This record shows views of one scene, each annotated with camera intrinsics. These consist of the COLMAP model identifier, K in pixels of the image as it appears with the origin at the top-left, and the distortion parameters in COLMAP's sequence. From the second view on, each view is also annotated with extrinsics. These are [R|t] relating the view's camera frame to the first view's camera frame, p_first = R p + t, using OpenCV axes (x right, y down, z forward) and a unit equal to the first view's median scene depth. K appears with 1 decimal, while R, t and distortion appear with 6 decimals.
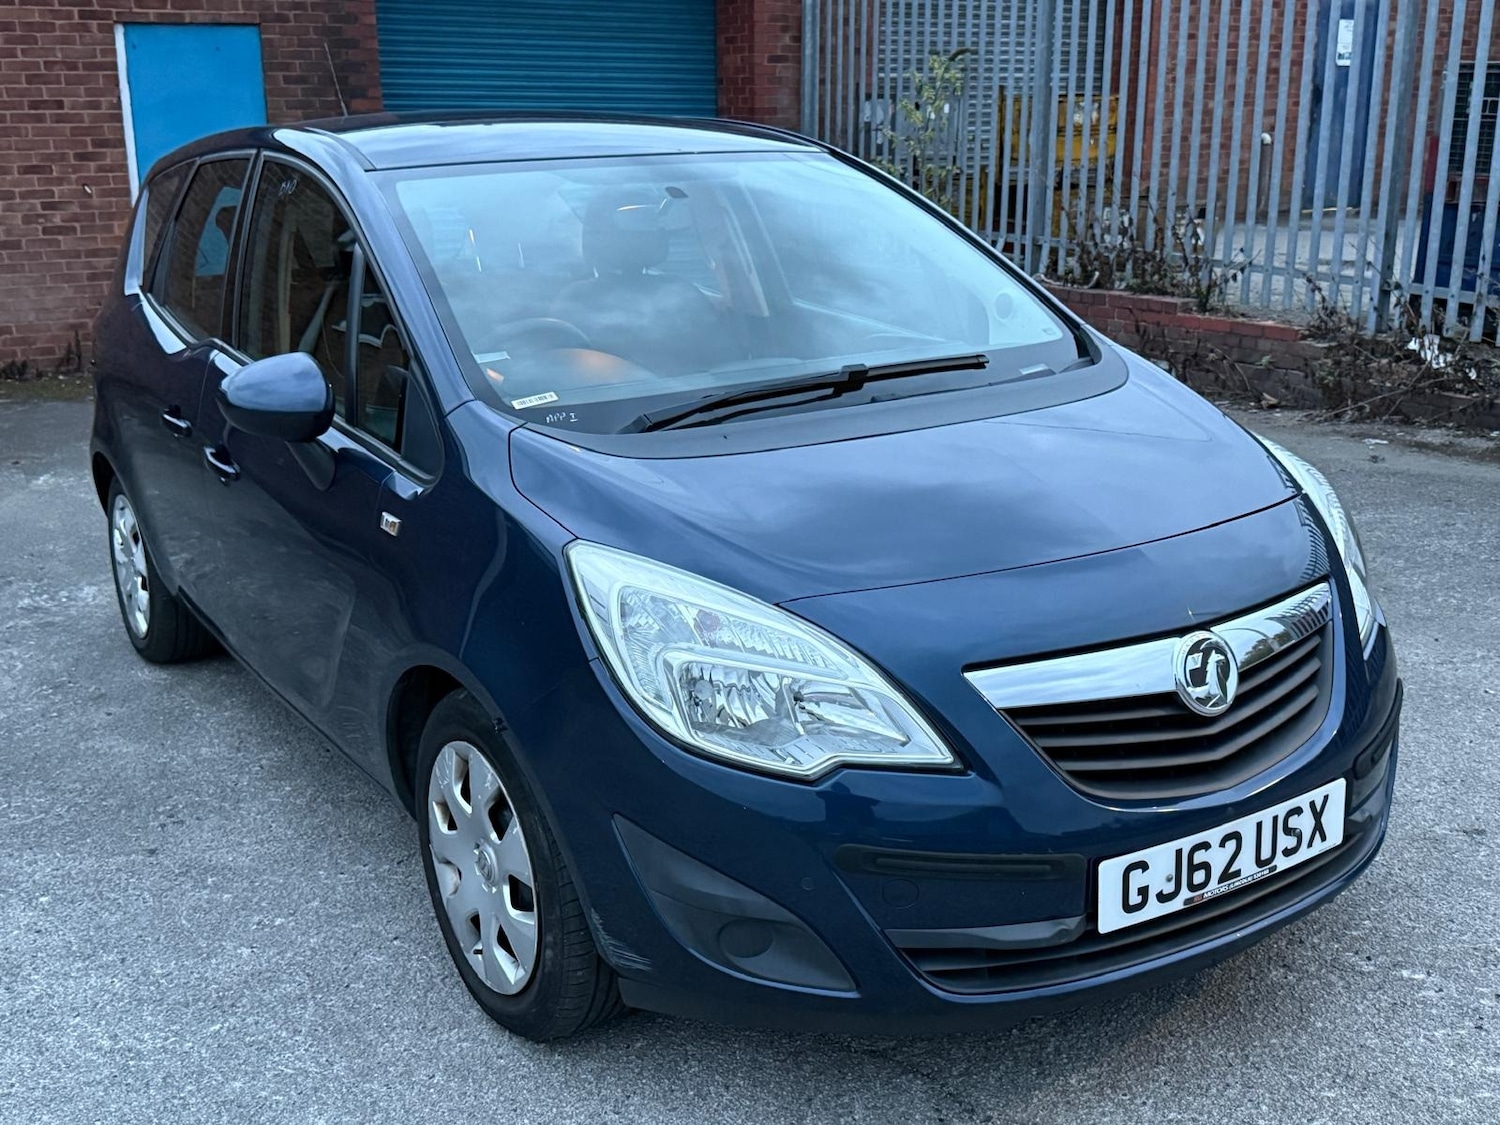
lens RADIAL K [[1586.4, 0, 745.4], [0, 1586.4, 564.2], [0, 0, 1]] dist [0.176819, -0.405587]
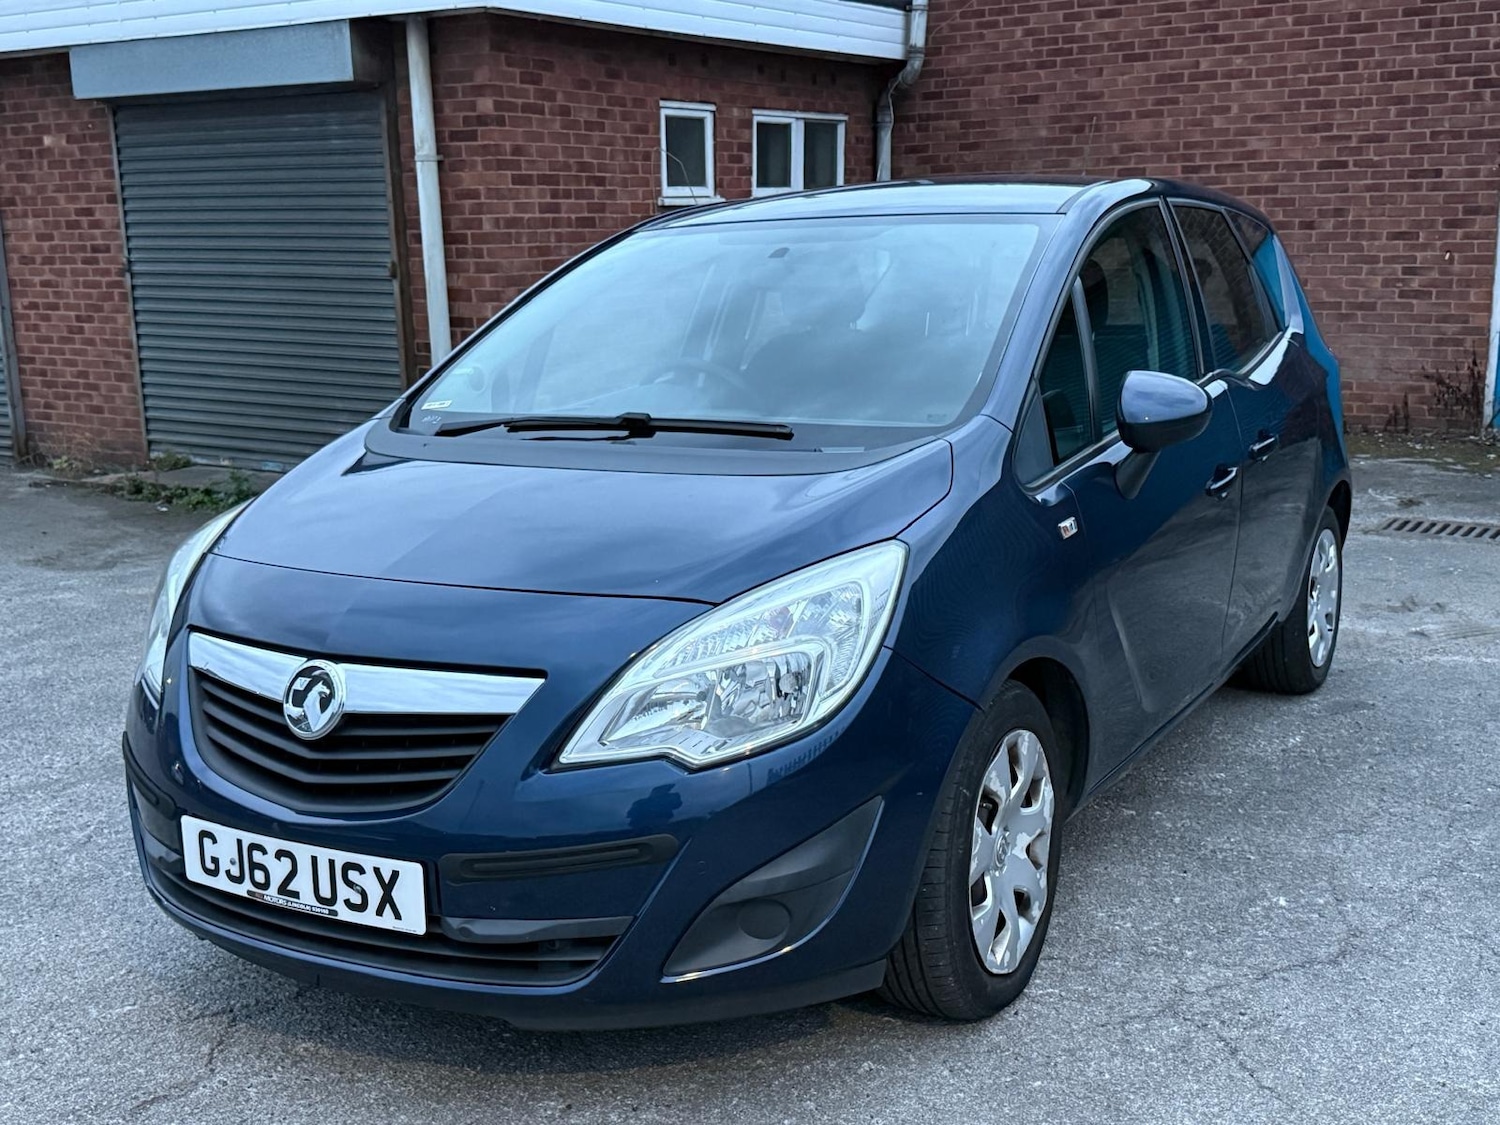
lens RADIAL K [[1586.2, 0, 755.9], [0, 1586.2, 565.5], [0, 0, 1]] dist [0.185860, -0.441636]
pose [[0.459889, 0.187629, -0.867927, 1.057367], [-0.222346, 0.970616, 0.092013, -0.143577], [0.859689, 0.150664, 0.488094, 0.577107]]
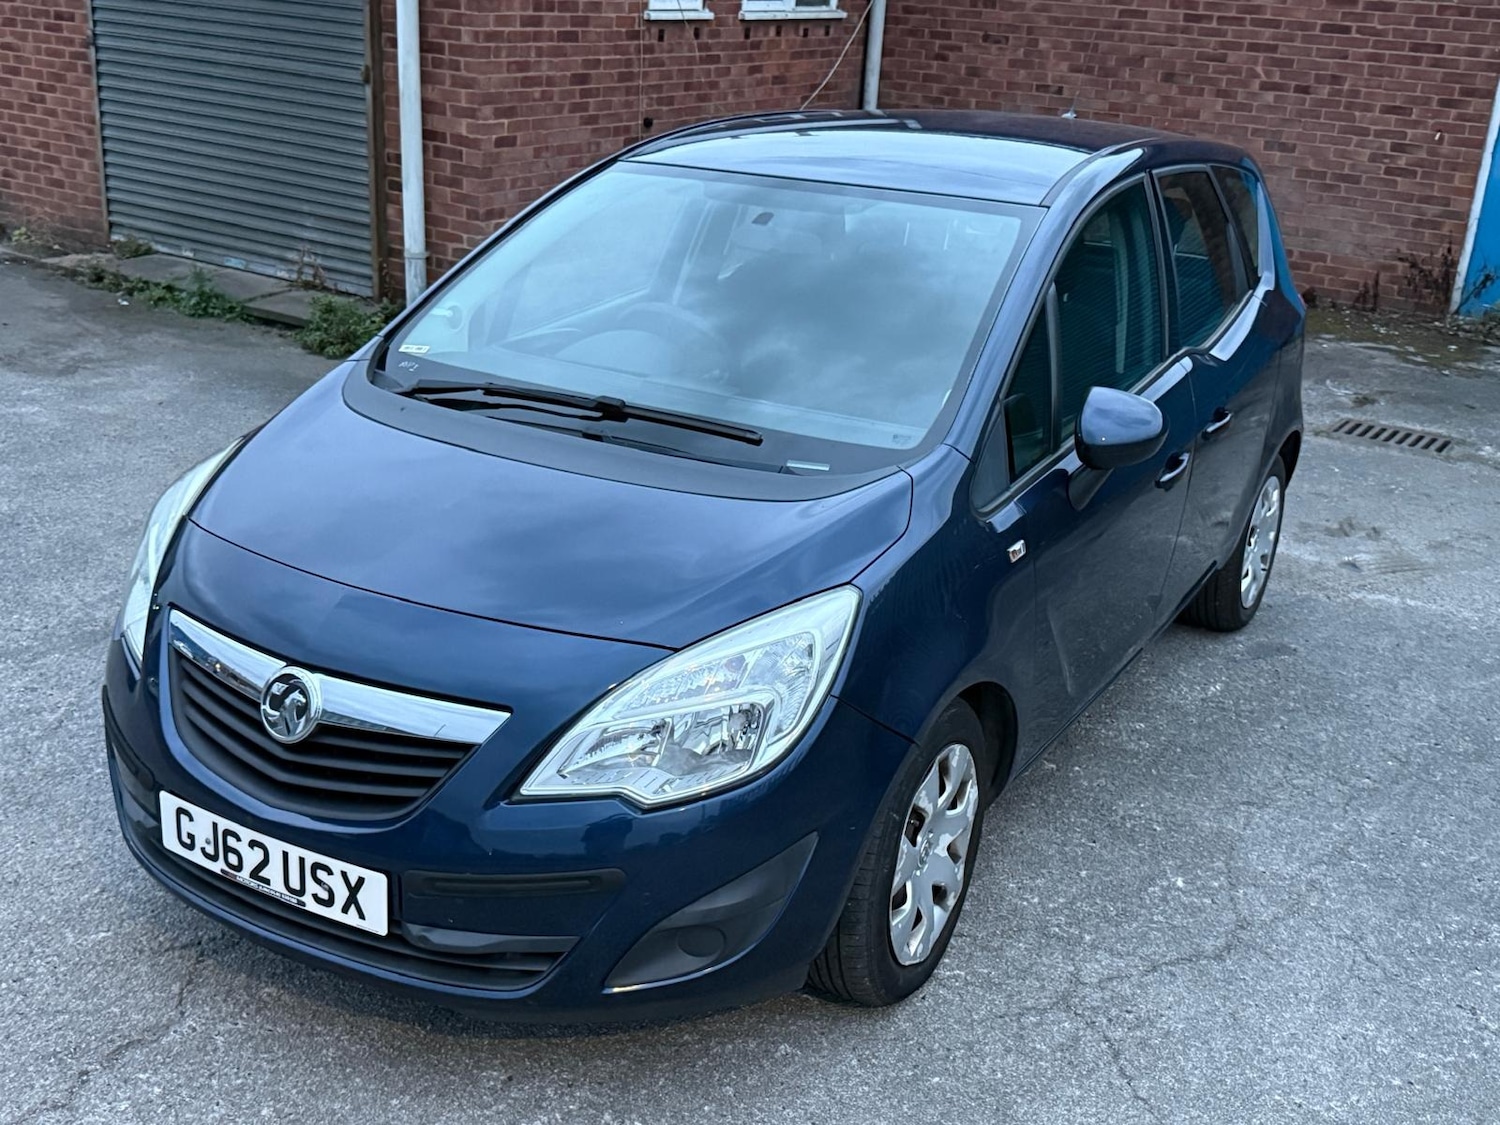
lens RADIAL K [[1586.4, 0, 745.4], [0, 1586.4, 564.2], [0, 0, 1]] dist [0.176819, -0.405587]
pose [[0.458864, 0.346193, -0.818287, 1.051116], [-0.297006, 0.927756, 0.225957, -0.295937], [0.837396, 0.139353, 0.528535, 0.528953]]
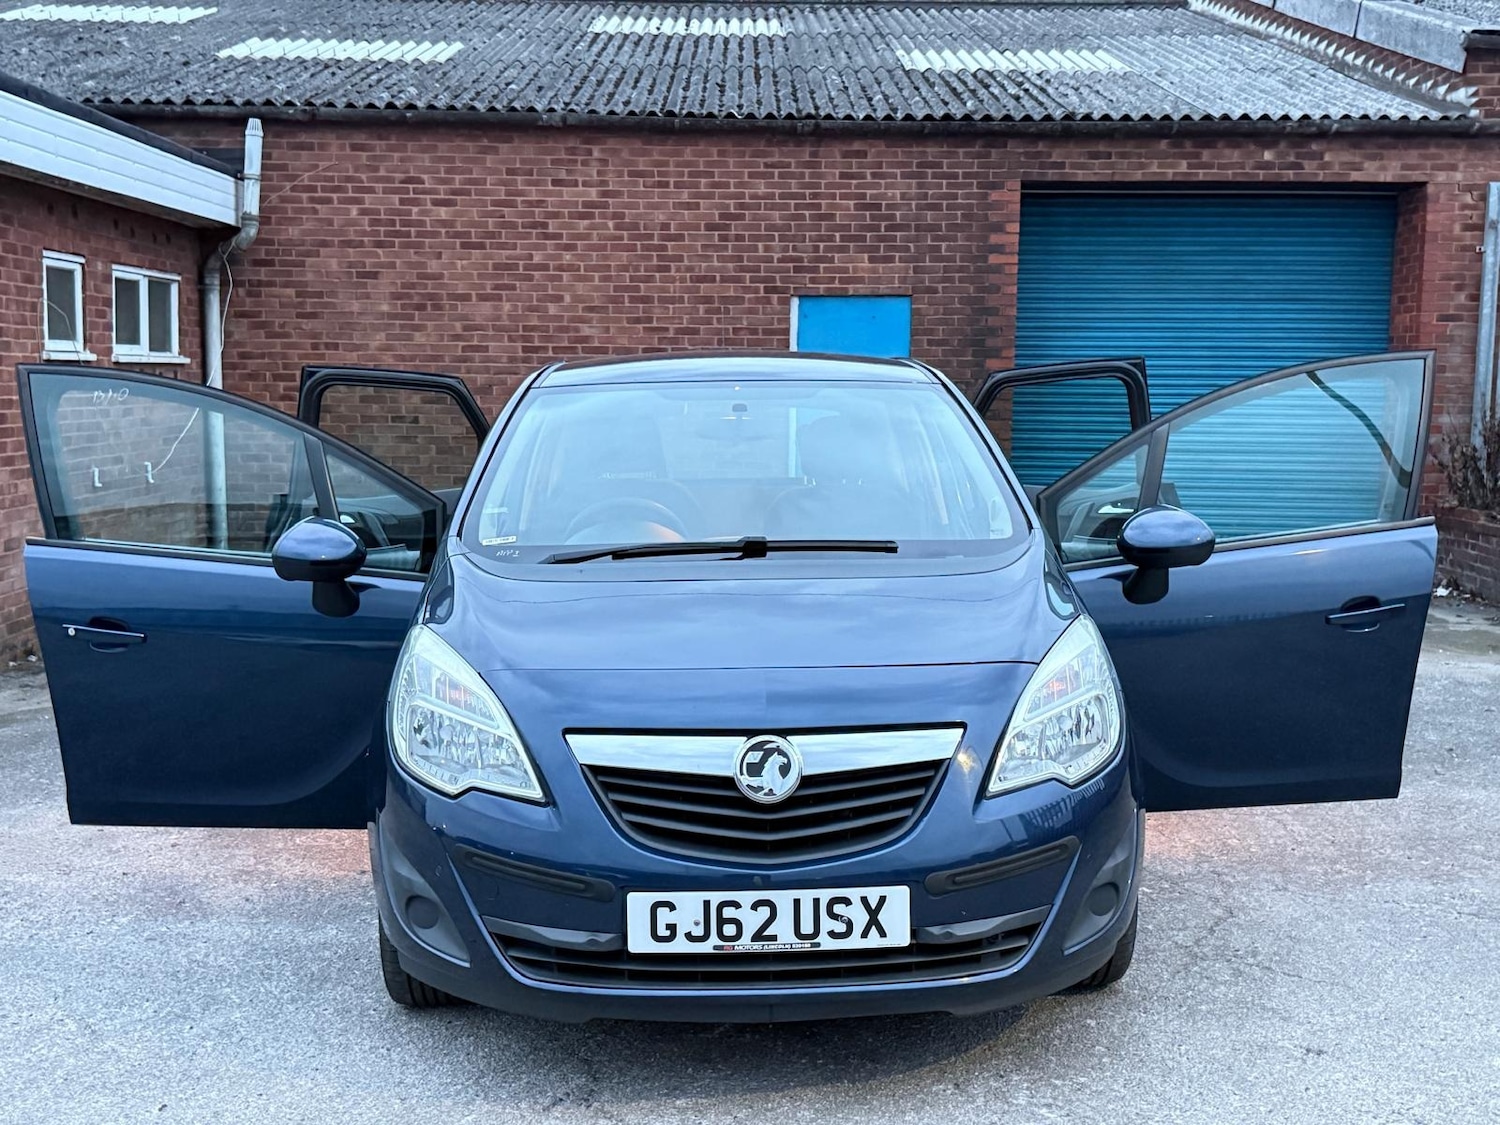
lens RADIAL K [[1635.5, 0, 749.5], [0, 1635.5, 576.4], [0, 0, 1]] dist [0.205654, -0.453475]
pose [[0.863021, 0.072360, -0.499959, 0.724082], [-0.149345, 0.981996, -0.115673, 0.056523], [0.482588, 0.174494, 0.858290, -0.106446]]
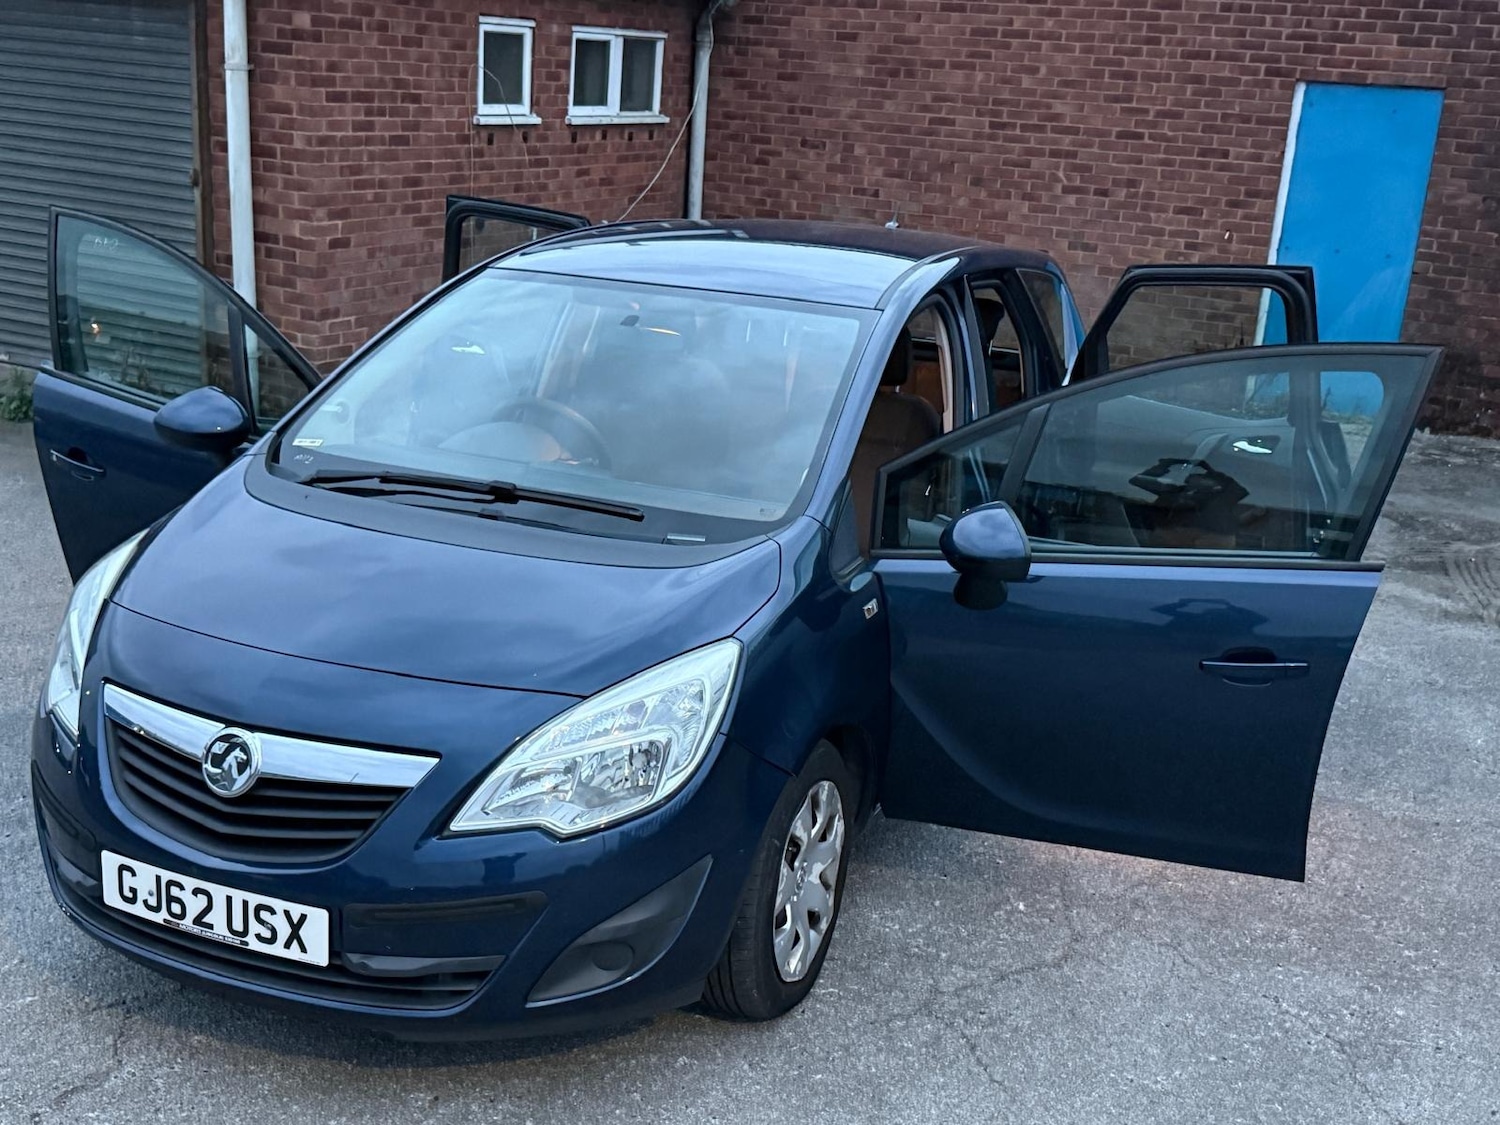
lens RADIAL K [[1646.7, 0, 761.1], [0, 1646.7, 574.5], [0, 0, 1]] dist [0.192311, -0.445367]
pose [[0.562380, 0.285420, -0.776057, 1.178036], [-0.289294, 0.947138, 0.138700, -0.291599], [0.774621, 0.146506, 0.615222, 0.403258]]
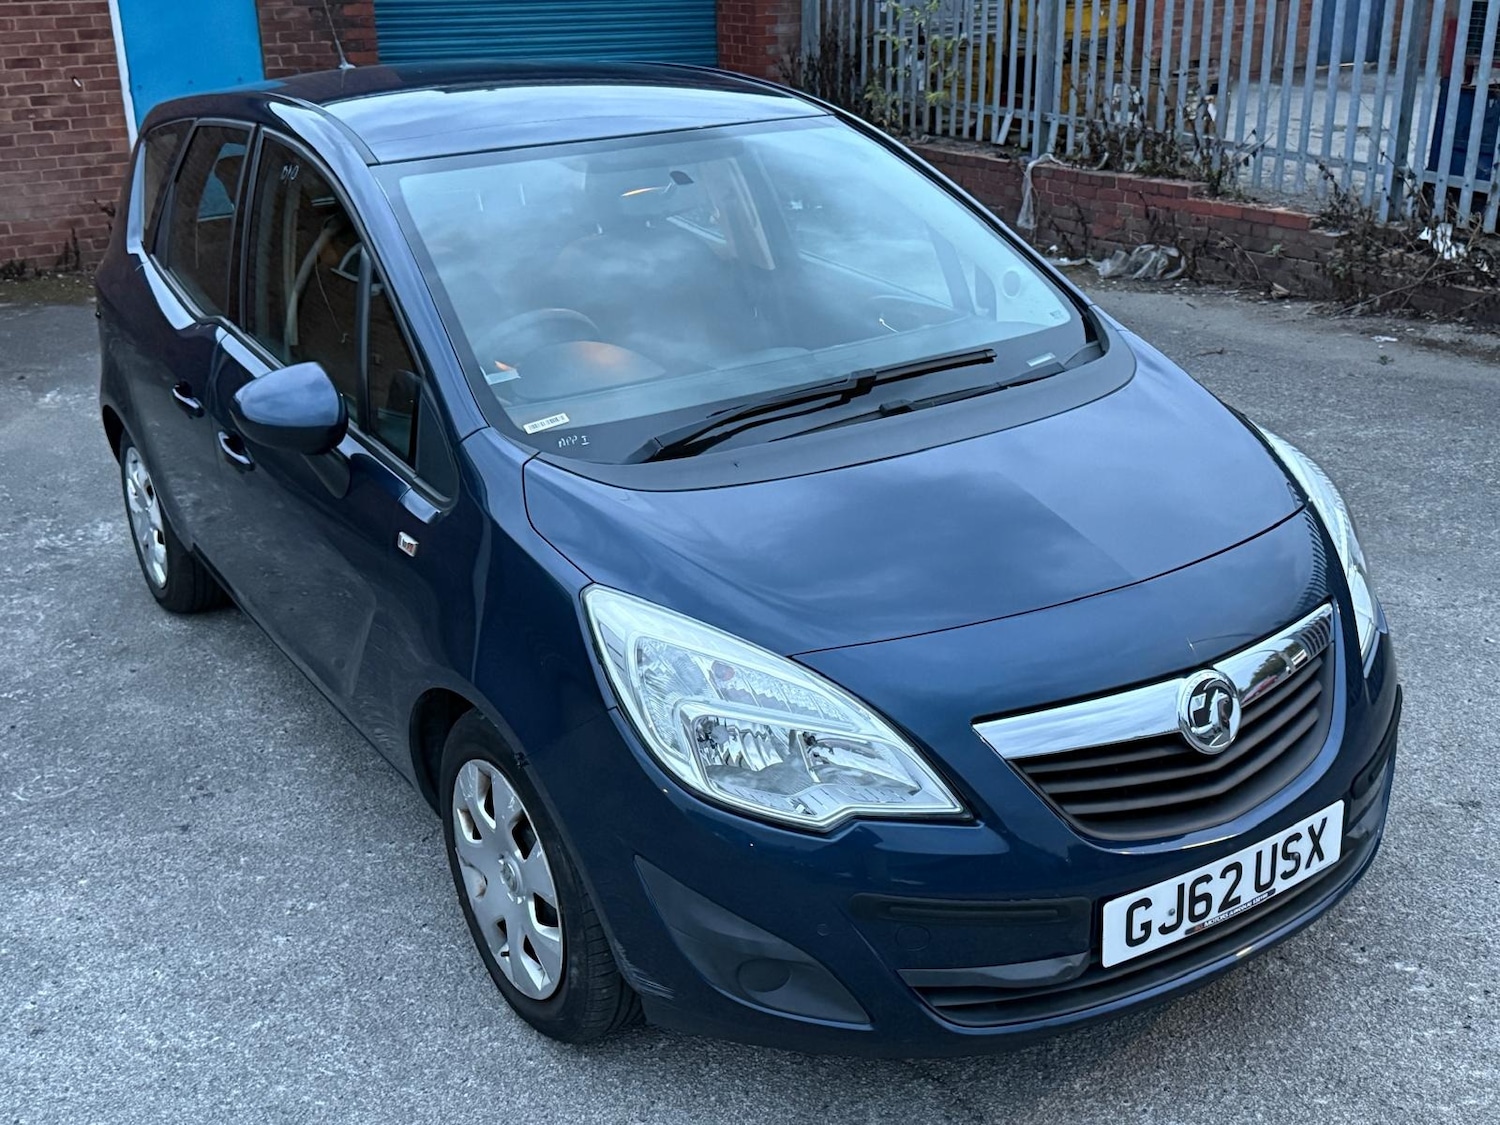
lens RADIAL K [[1588.3, 0, 739.7], [0, 1588.3, 558.5], [0, 0, 1]] dist [0.167921, -0.380492]
pose [[0.999889, -0.013175, -0.006988, -0.003580], [0.013770, 0.995544, 0.093285, -0.103556], [0.005727, -0.093371, 0.995615, -0.011697]]
